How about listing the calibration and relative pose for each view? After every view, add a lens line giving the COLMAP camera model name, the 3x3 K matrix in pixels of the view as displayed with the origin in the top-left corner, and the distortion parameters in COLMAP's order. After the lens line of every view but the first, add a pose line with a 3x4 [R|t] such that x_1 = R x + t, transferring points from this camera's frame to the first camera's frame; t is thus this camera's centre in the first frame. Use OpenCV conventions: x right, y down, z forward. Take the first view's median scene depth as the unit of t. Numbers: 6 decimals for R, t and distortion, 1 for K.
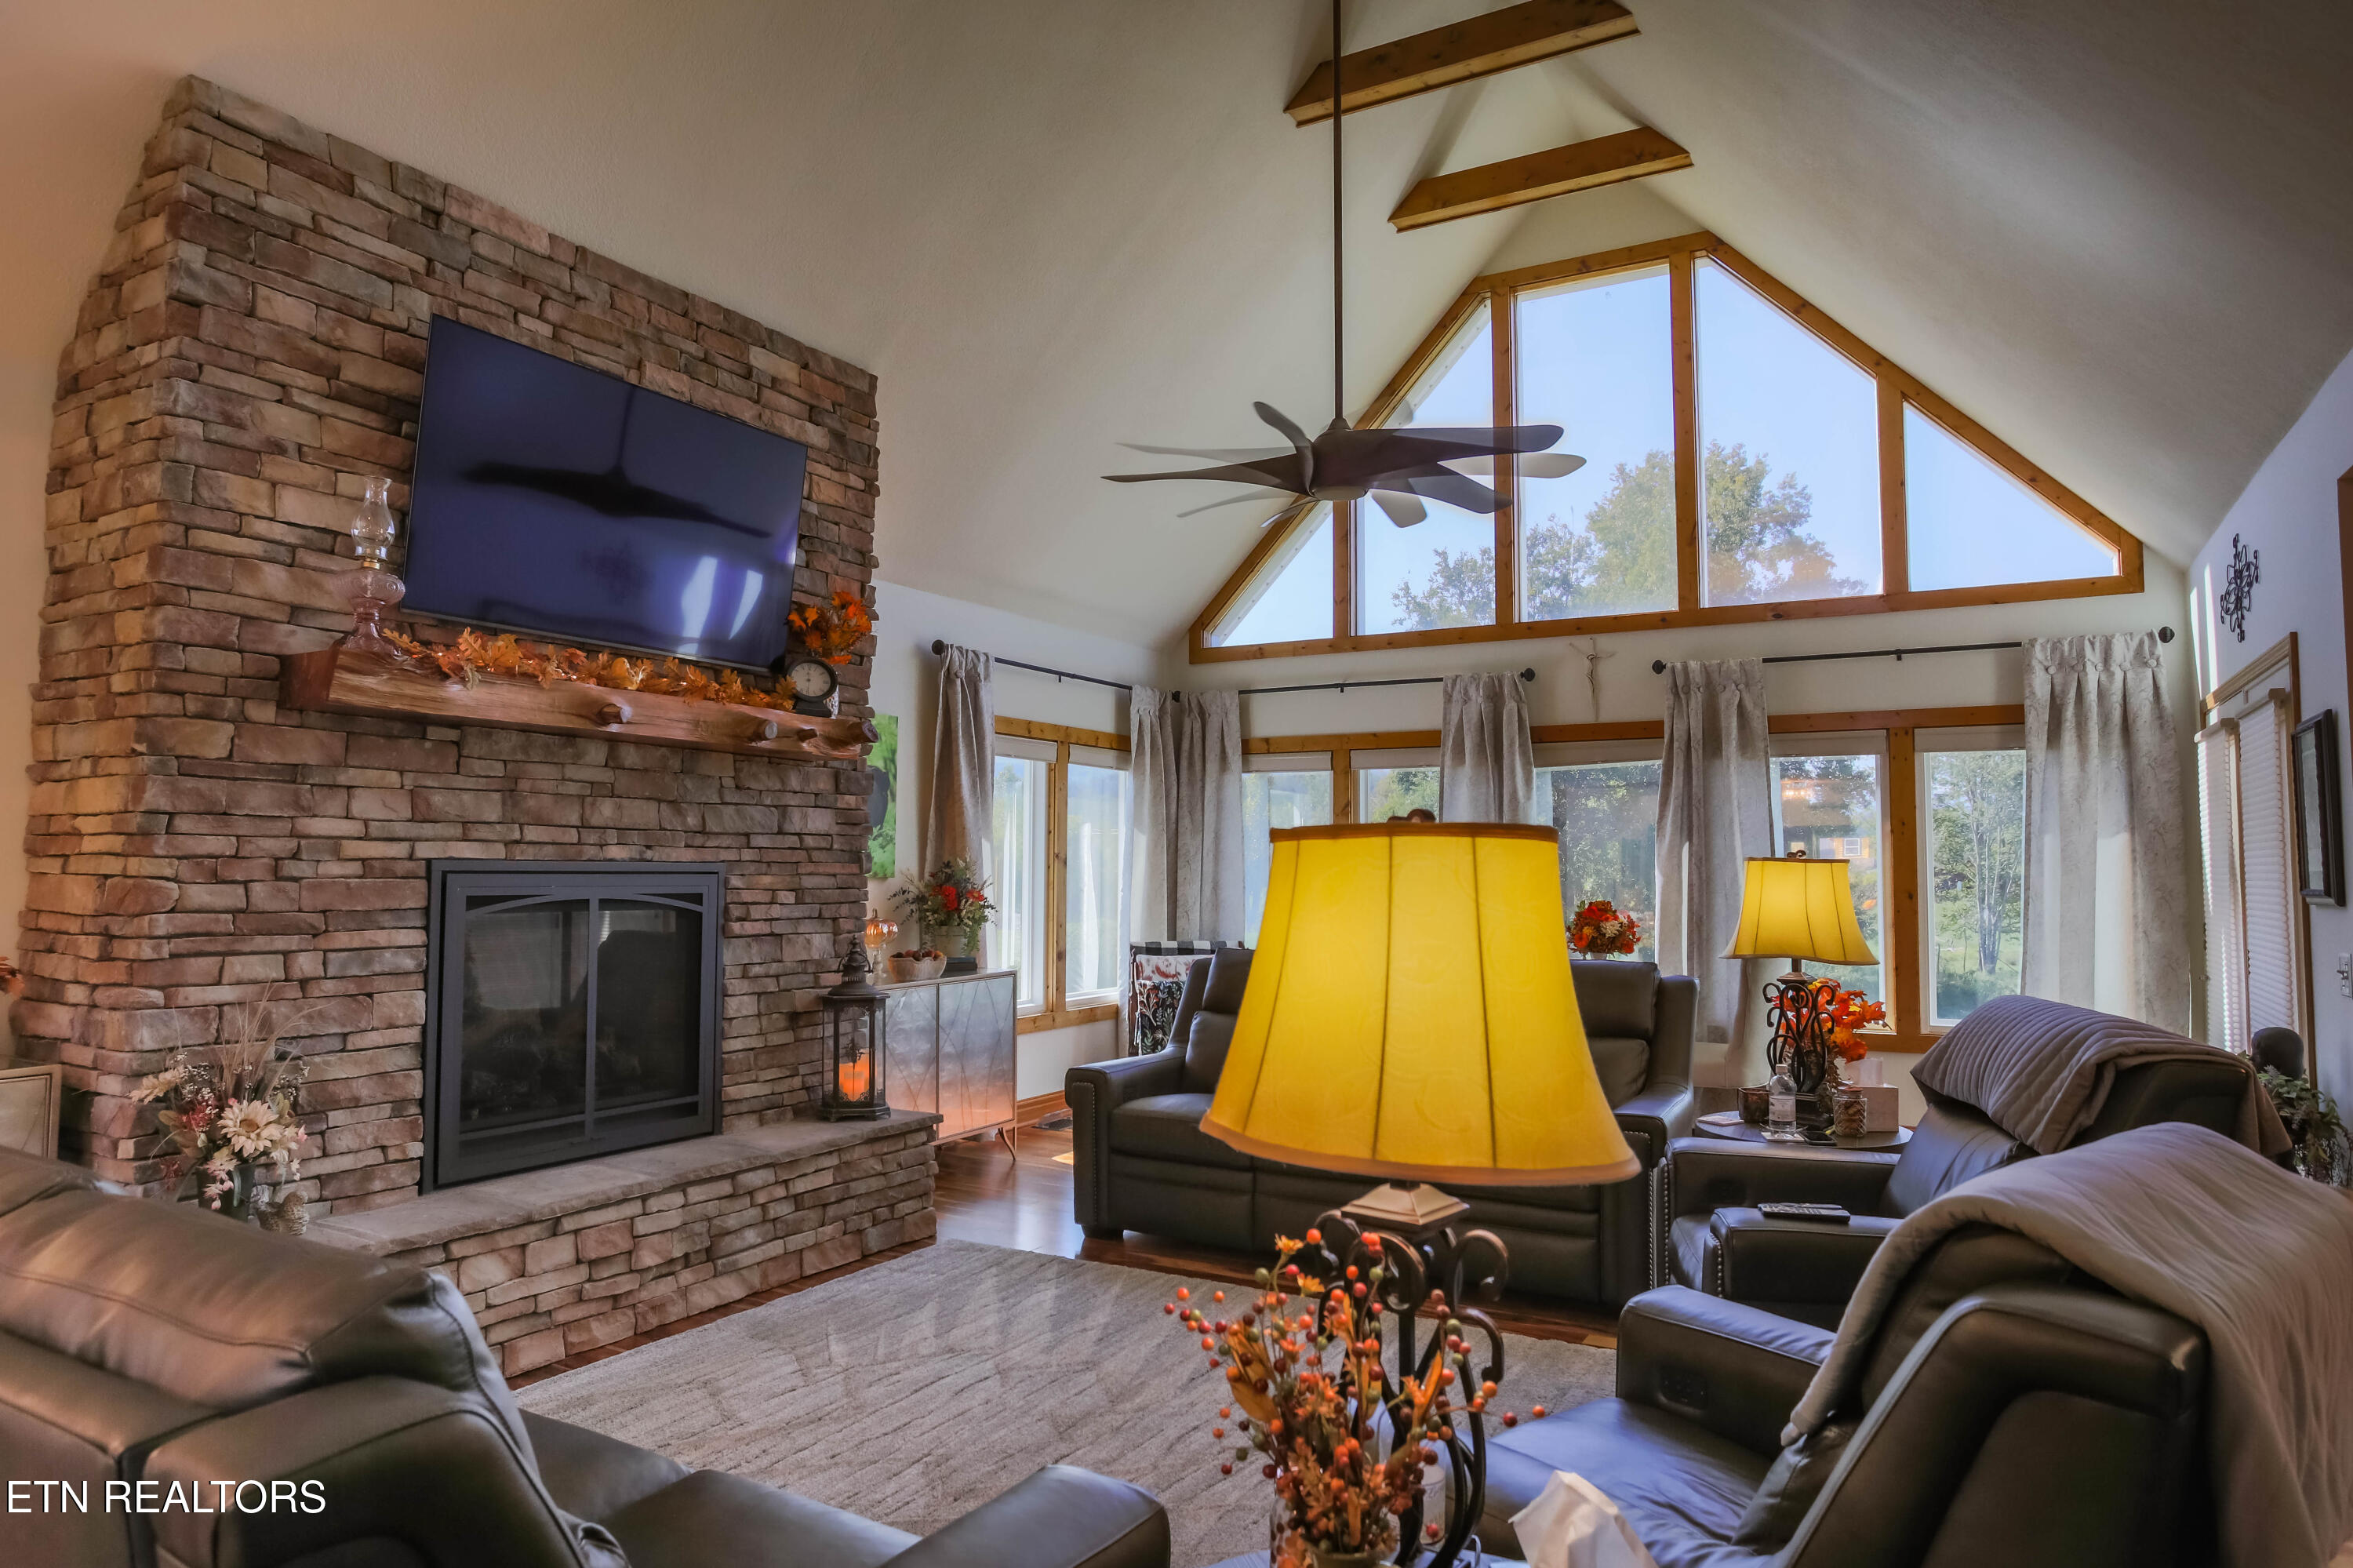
lens RADIAL K [[1406.1, 0, 1176.5], [0, 1406.1, 784.0], [0, 0, 1]] dist [-0.082379, 0.054573]
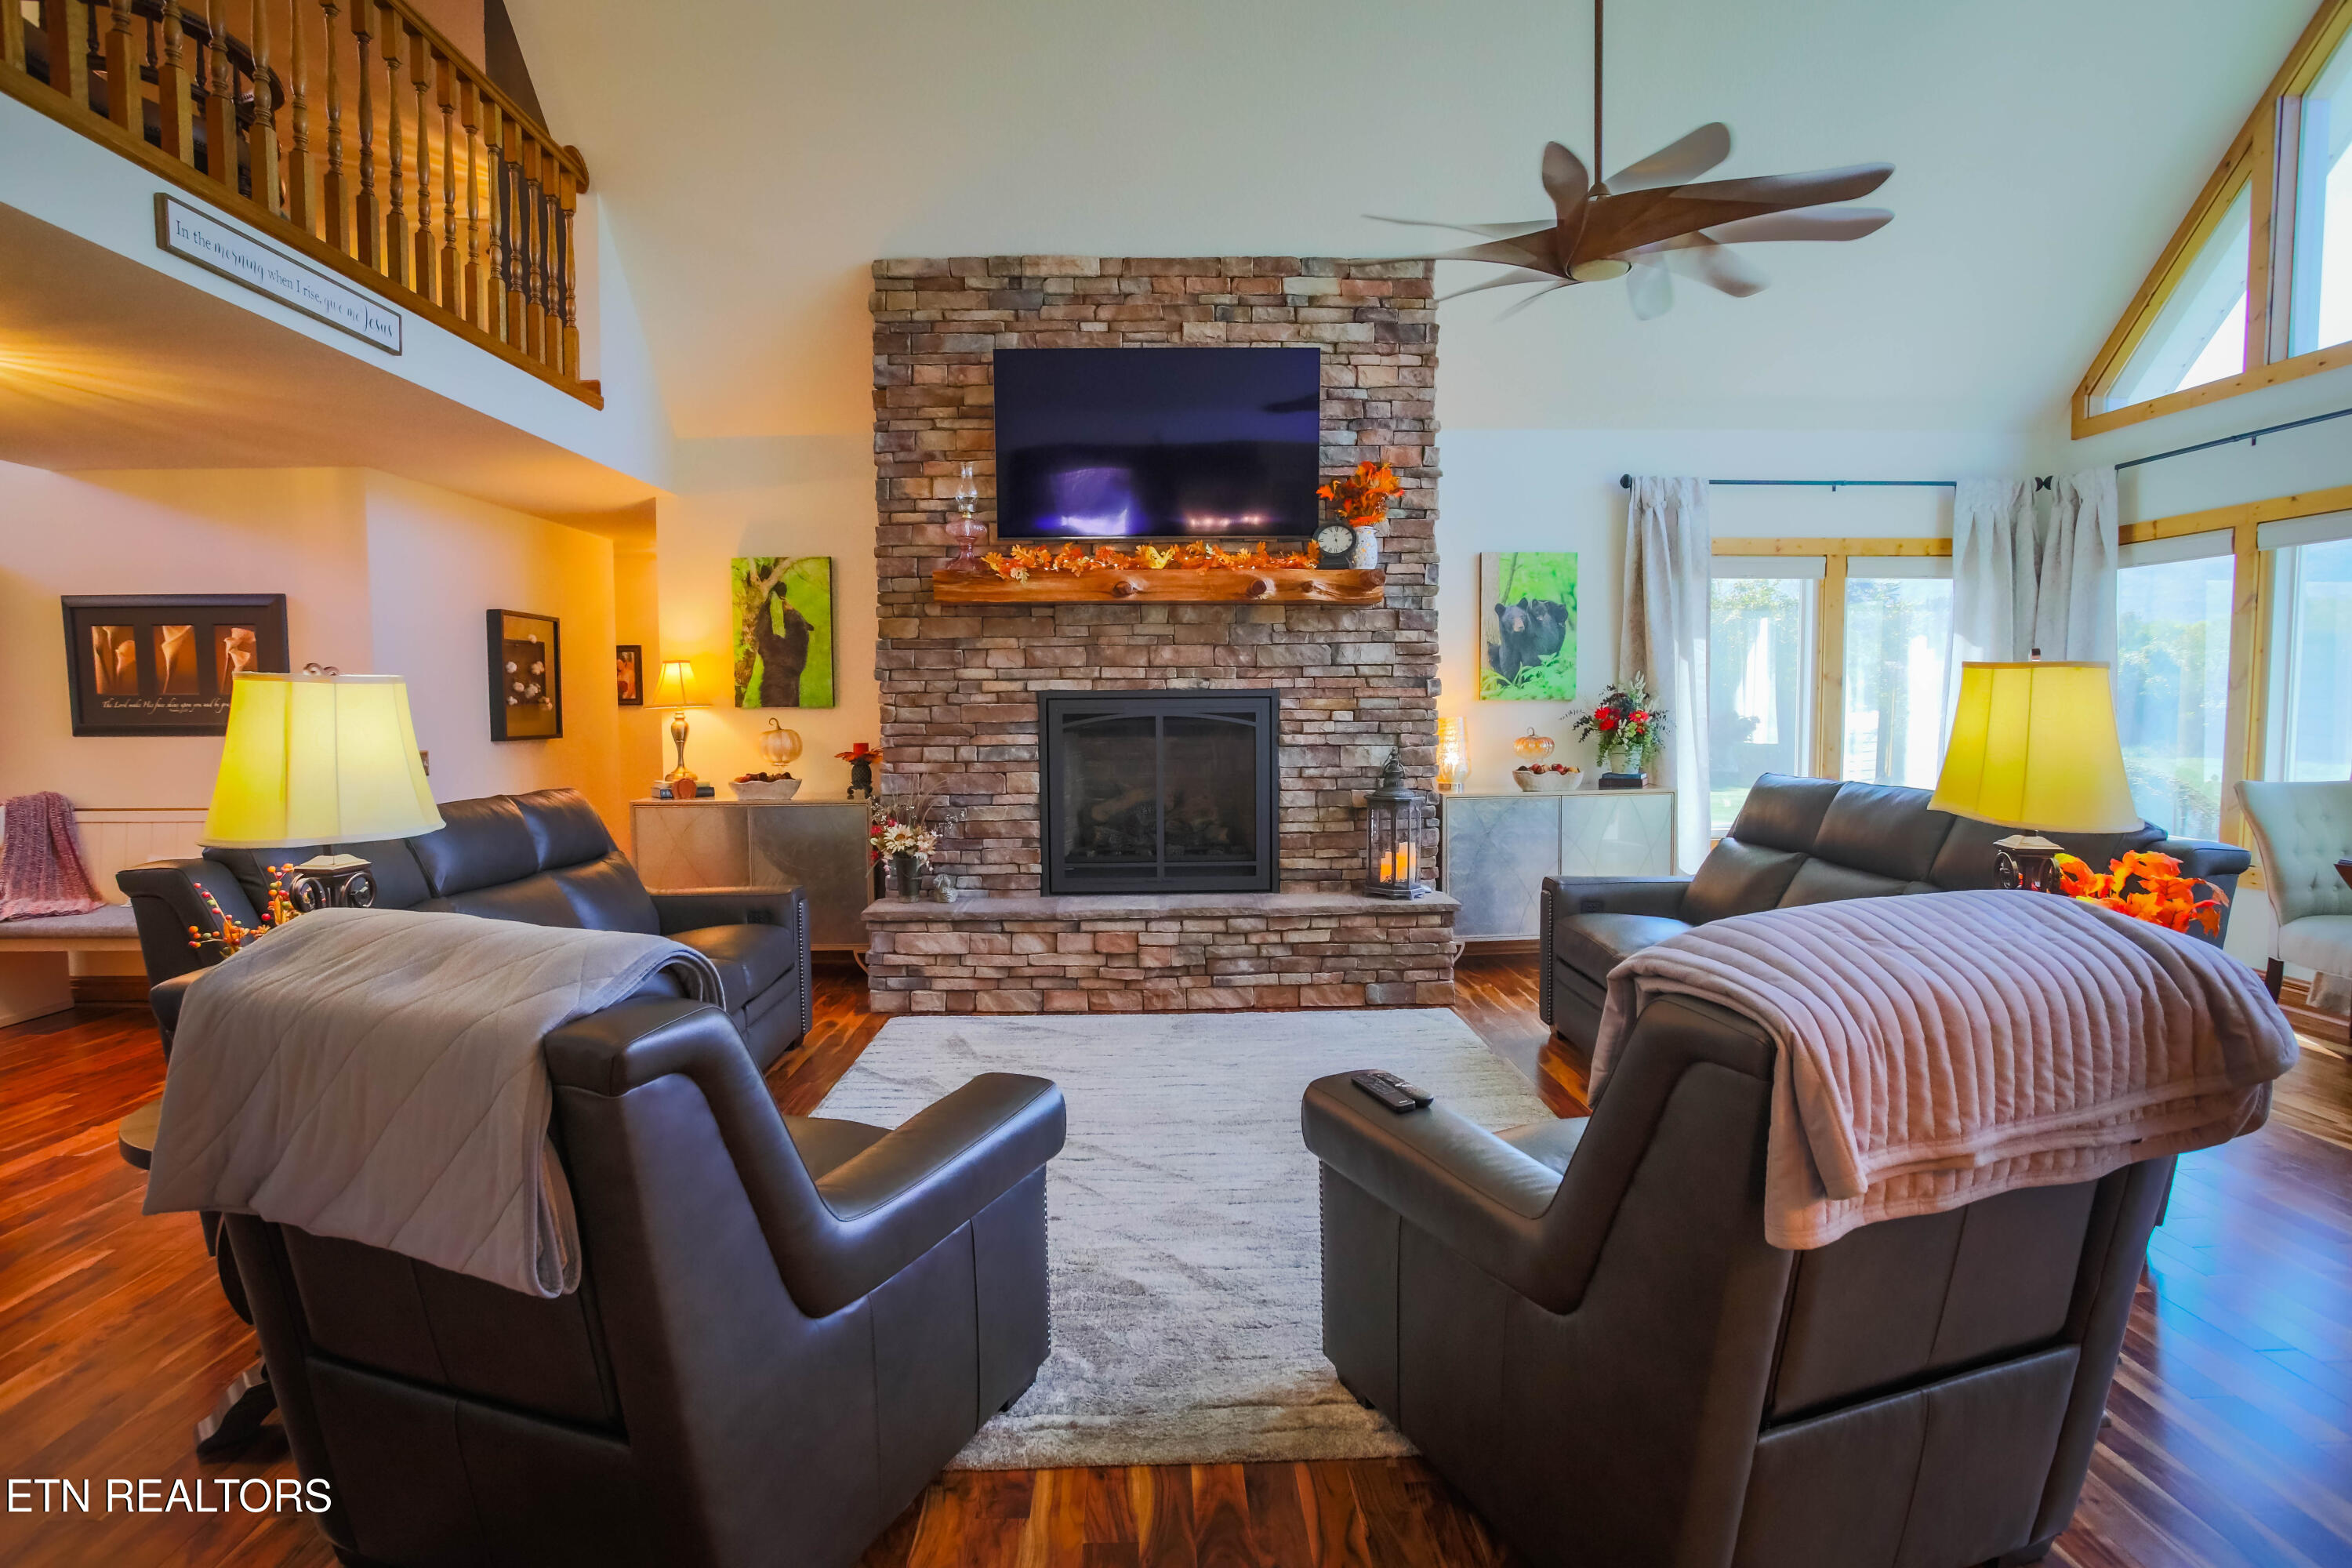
lens RADIAL K [[1203.5, 0, 1167.7], [0, 1203.5, 779.5], [0, 0, 1]] dist [-0.085065, 0.042023]
pose [[0.517122, 0.046755, -0.854634, 0.595019], [0.063184, 0.993697, 0.092595, 0.029506], [0.853576, -0.101883, 0.510908, 0.324461]]
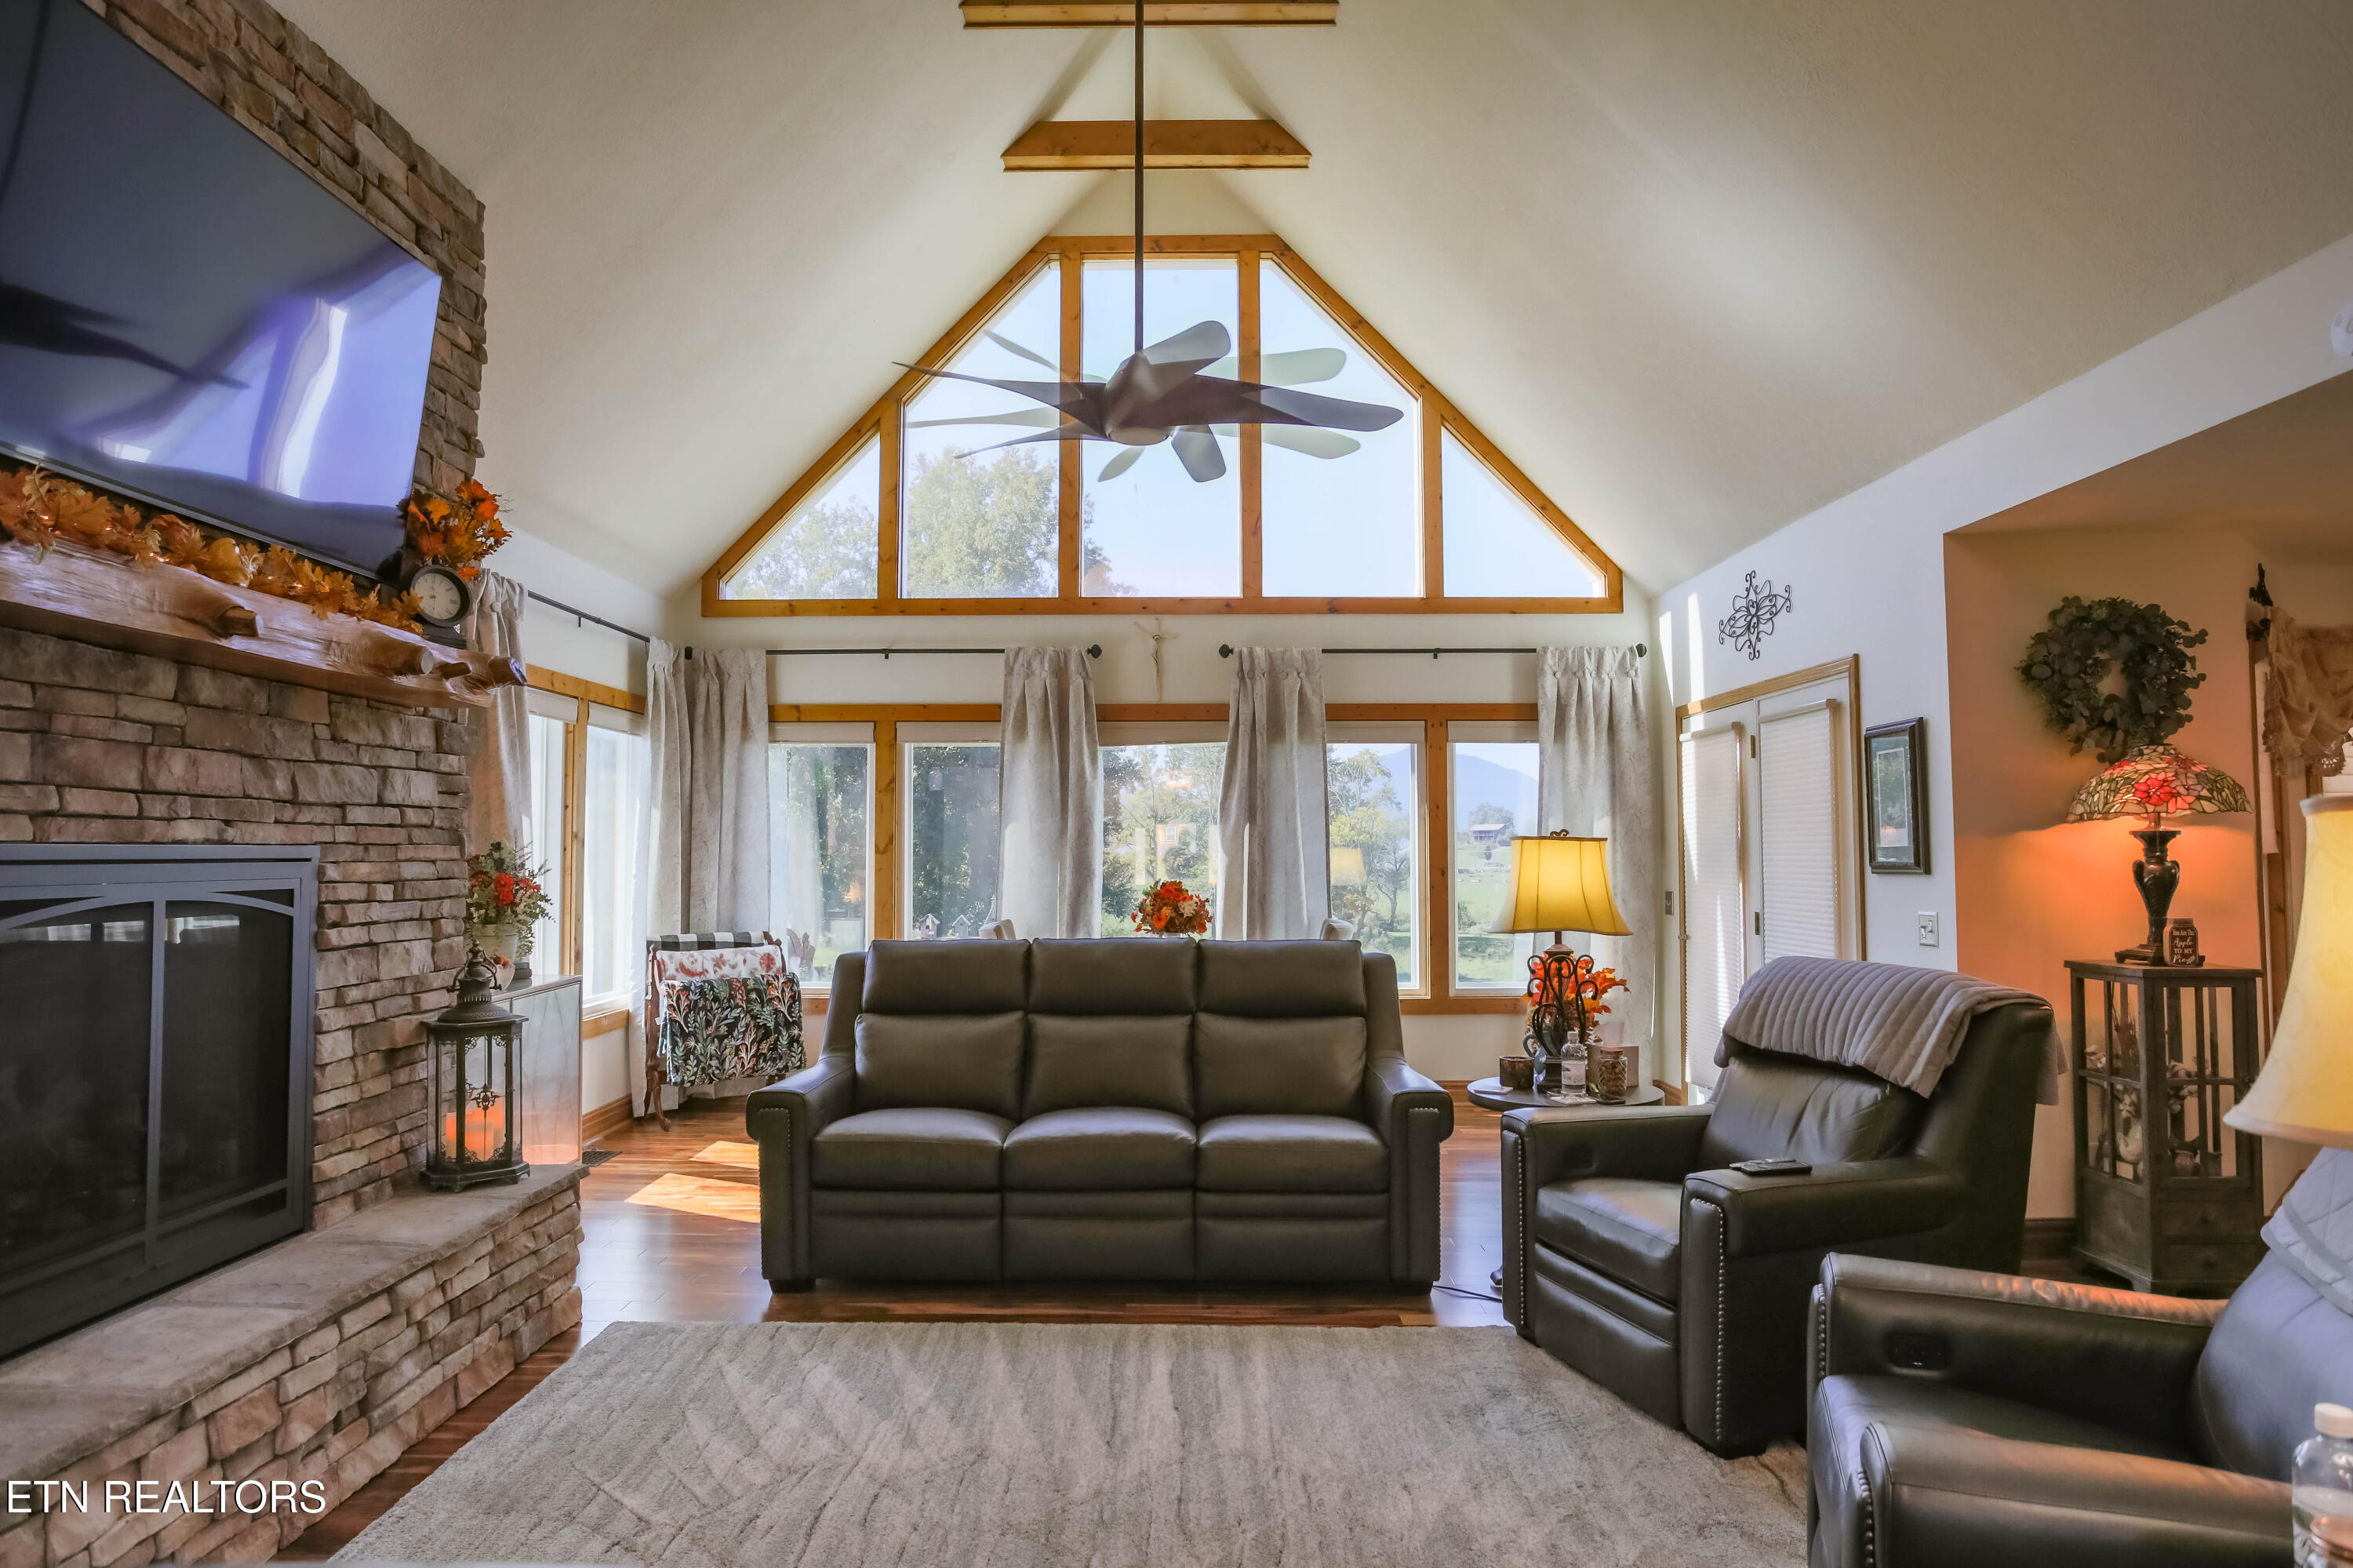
lens RADIAL K [[1406.1, 0, 1176.5], [0, 1406.1, 784.0], [0, 0, 1]] dist [-0.082379, 0.054573]
pose [[0.870507, 0.016884, 0.491866, -0.288175], [-0.023538, 0.999696, 0.007342, 0.010050], [-0.491592, -0.017969, 0.870640, 0.181297]]
